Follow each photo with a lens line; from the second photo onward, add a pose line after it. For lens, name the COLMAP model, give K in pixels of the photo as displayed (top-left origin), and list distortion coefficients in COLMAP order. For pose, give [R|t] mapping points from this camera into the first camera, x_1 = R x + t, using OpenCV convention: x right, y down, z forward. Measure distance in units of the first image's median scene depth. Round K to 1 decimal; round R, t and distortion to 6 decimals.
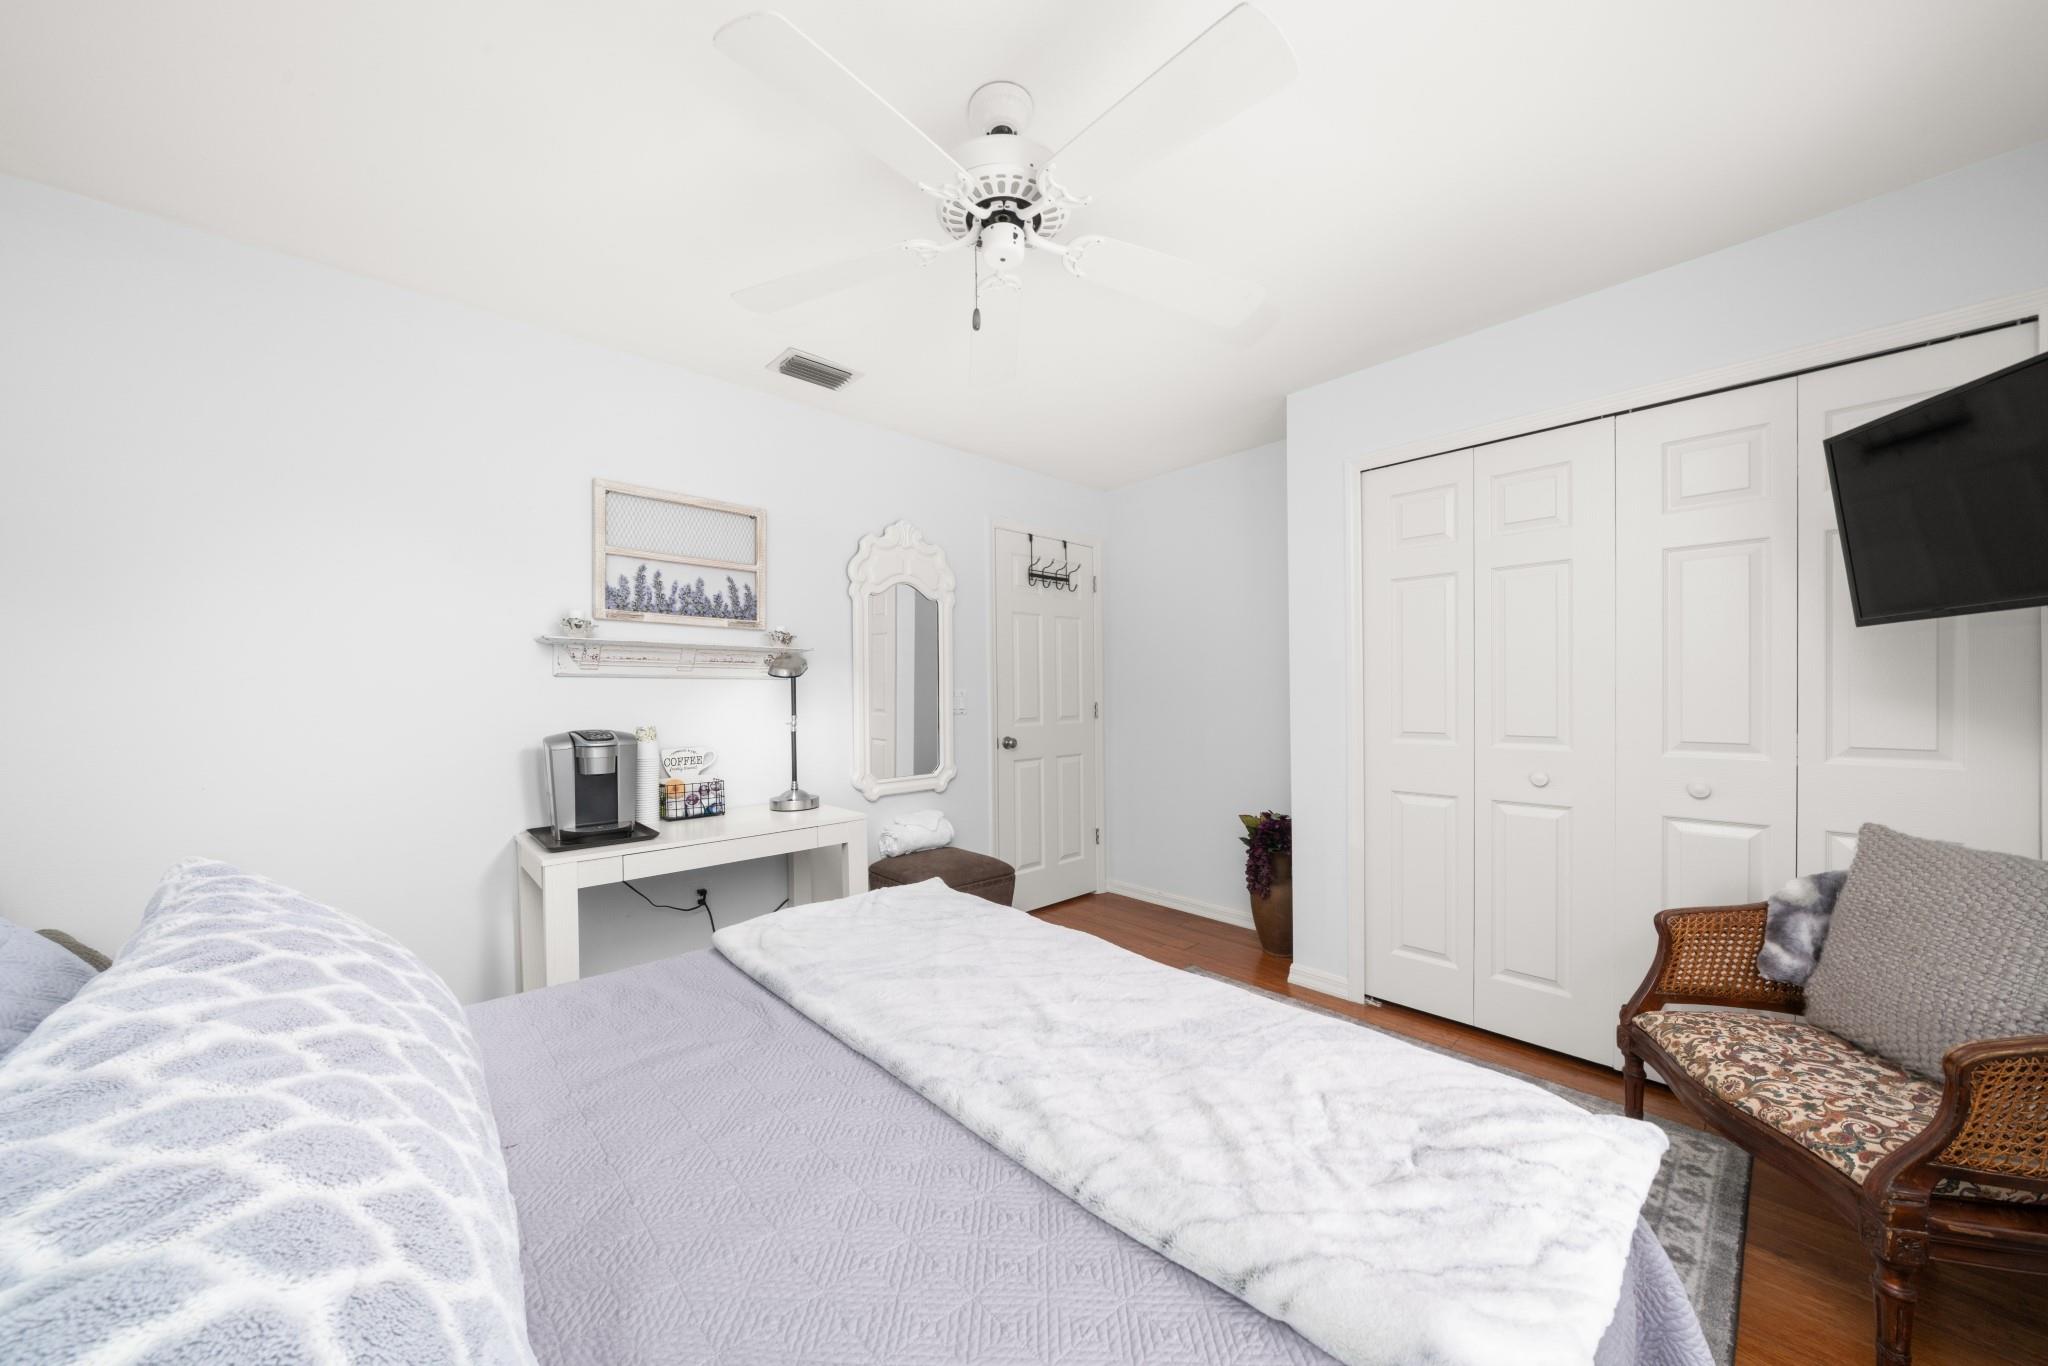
lens RADIAL K [[753.2, 0, 1021.8], [0, 753.2, 697.9], [0, 0, 1]] dist [0.000338, 0.000048]
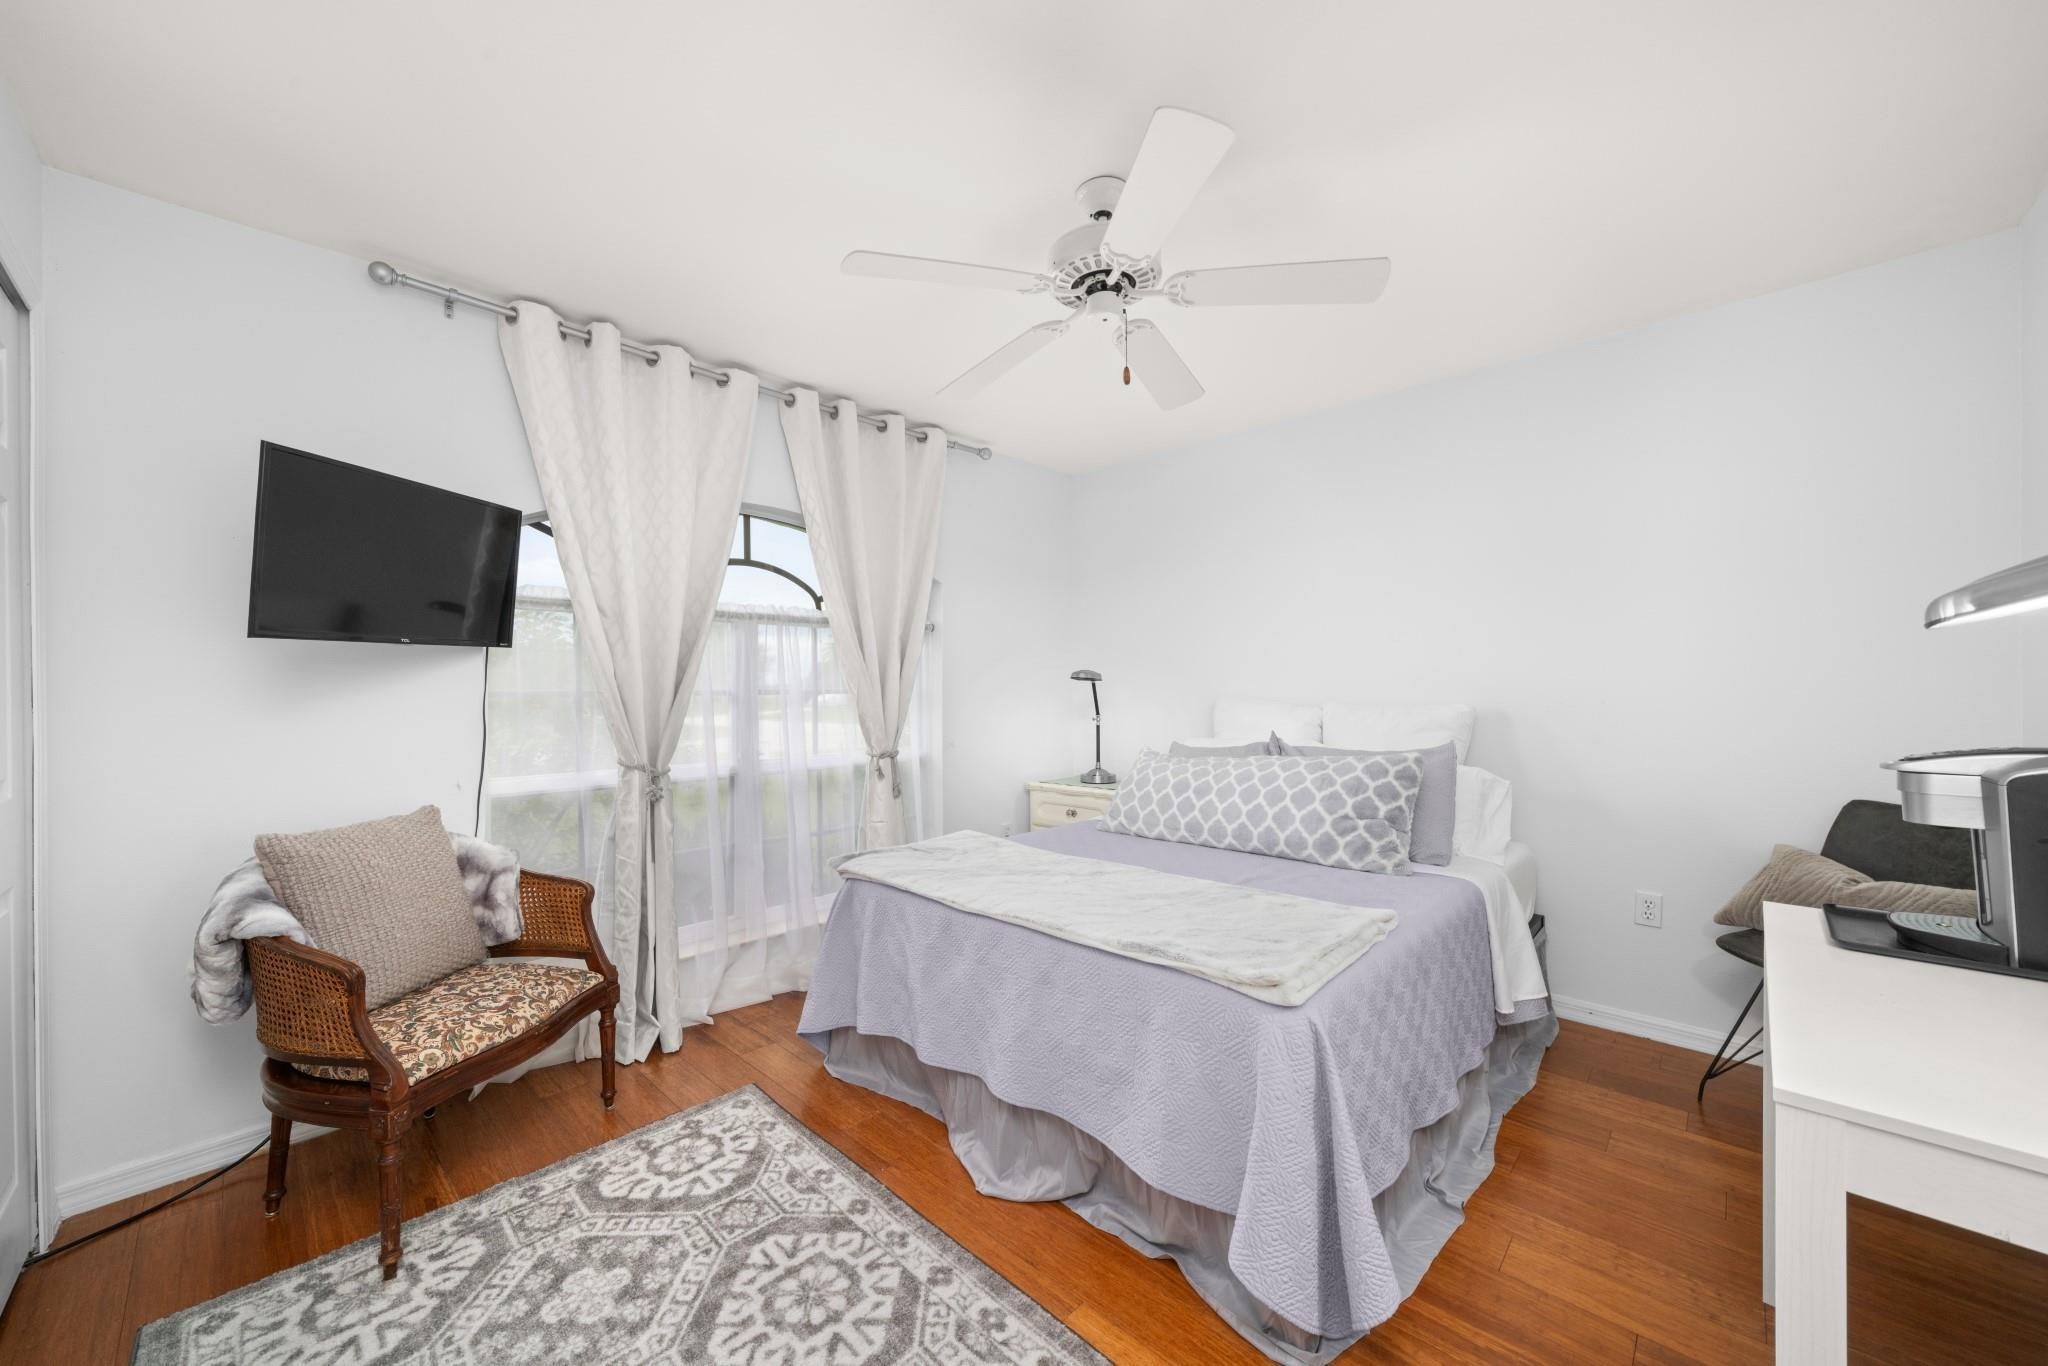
lens RADIAL K [[740.3, 0, 1024.0], [0, 740.3, 683.0], [0, 0, 1]] dist [-0.000004, -0.000001]
pose [[-0.998888, 0.012799, -0.045365, 0.173257], [0.012584, 0.999908, 0.005012, -0.027762], [0.045425, 0.004435, -0.998958, 2.214969]]
